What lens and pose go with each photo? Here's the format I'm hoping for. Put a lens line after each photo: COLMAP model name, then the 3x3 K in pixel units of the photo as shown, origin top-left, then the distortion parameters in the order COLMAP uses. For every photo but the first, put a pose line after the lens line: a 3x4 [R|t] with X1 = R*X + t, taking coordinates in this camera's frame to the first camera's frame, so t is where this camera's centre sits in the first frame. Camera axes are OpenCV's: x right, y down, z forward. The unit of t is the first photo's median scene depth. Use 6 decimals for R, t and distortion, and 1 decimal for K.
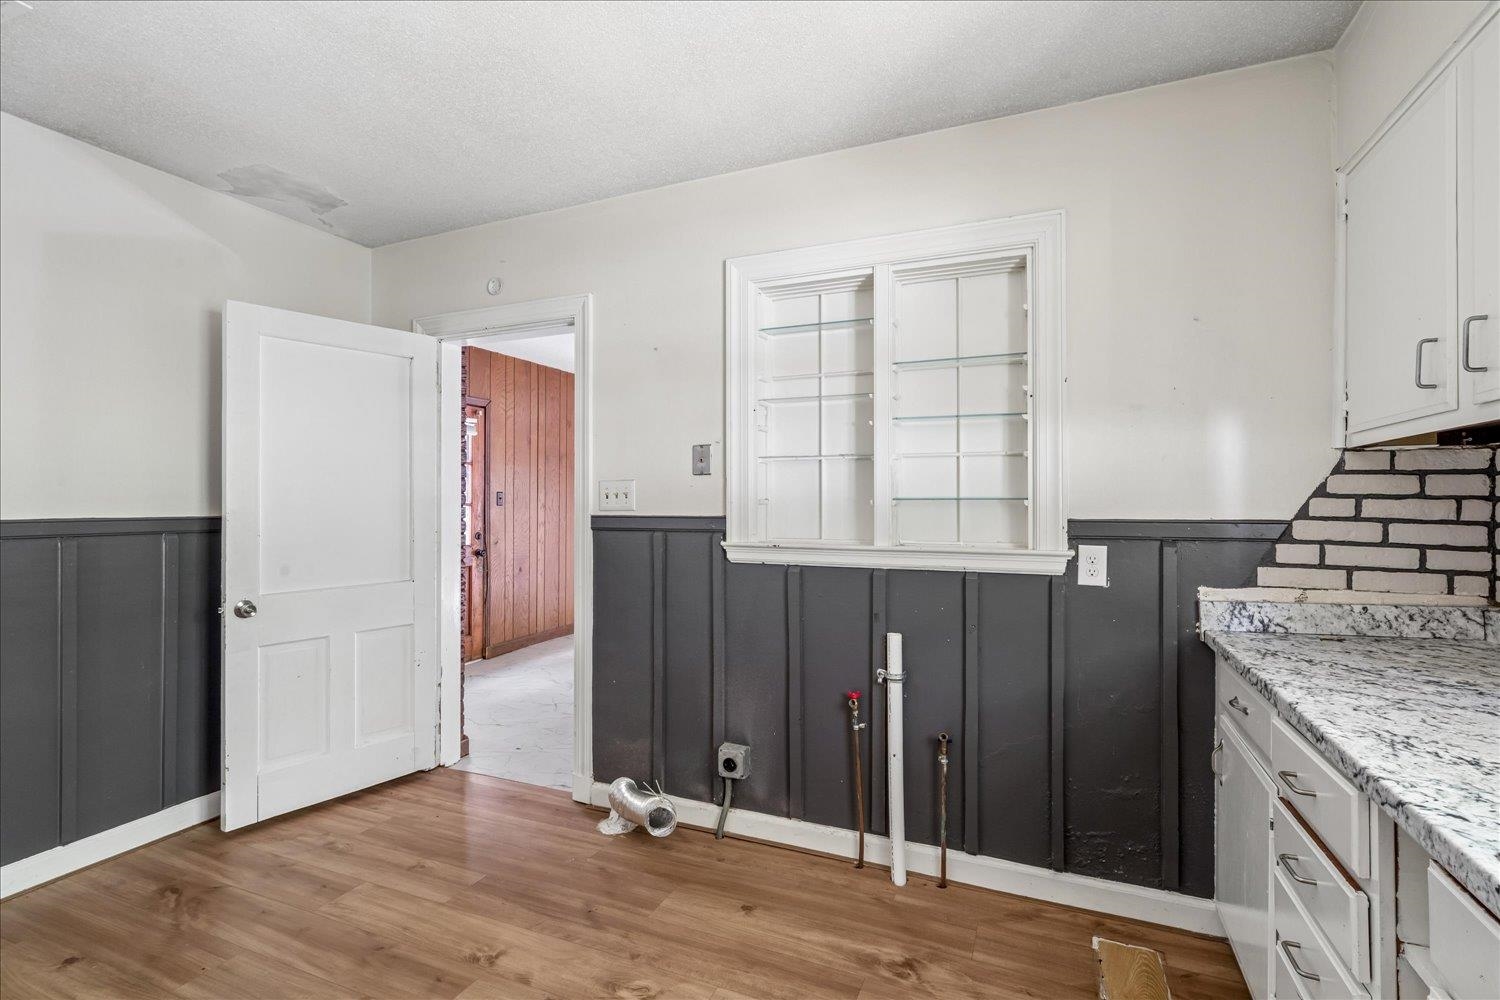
lens RADIAL K [[710.2, 0, 745.4], [0, 710.2, 498.2], [0, 0, 1]] dist [0.000113, 0.000896]
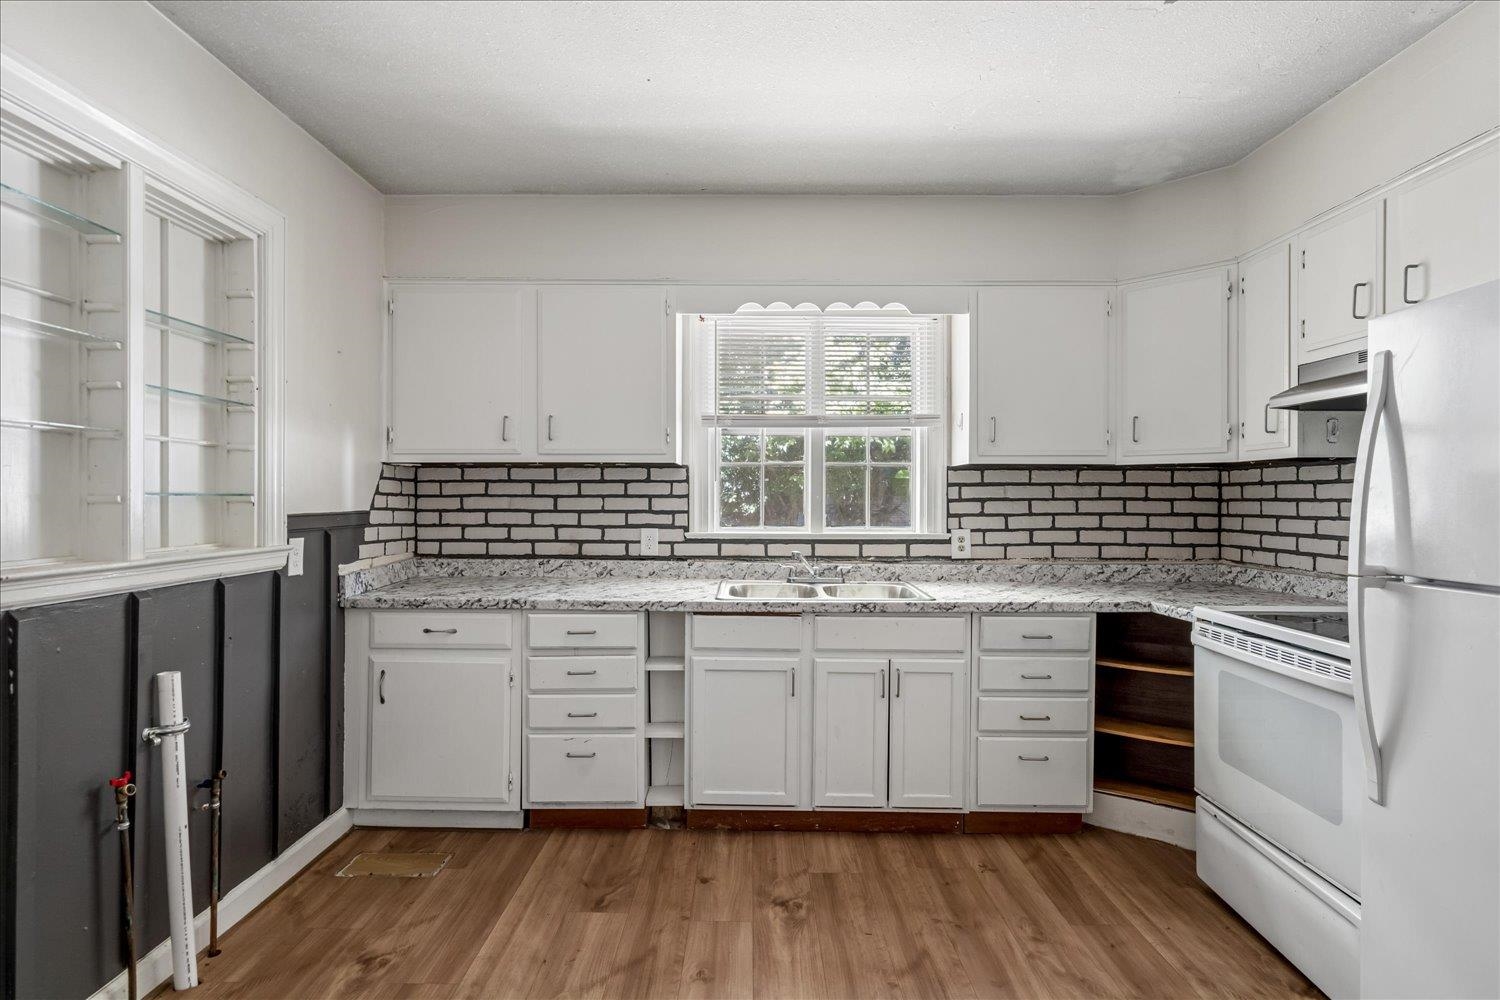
lens RADIAL K [[680.6, 0, 775.0], [0, 680.6, 496.1], [0, 0, 1]] dist [-0.001169, 0.000267]
pose [[-0.392421, 0.002293, 0.919783, -0.803715], [-0.007263, 0.999958, -0.005591, 0.003130], [-0.919757, -0.008874, -0.392388, 0.781632]]
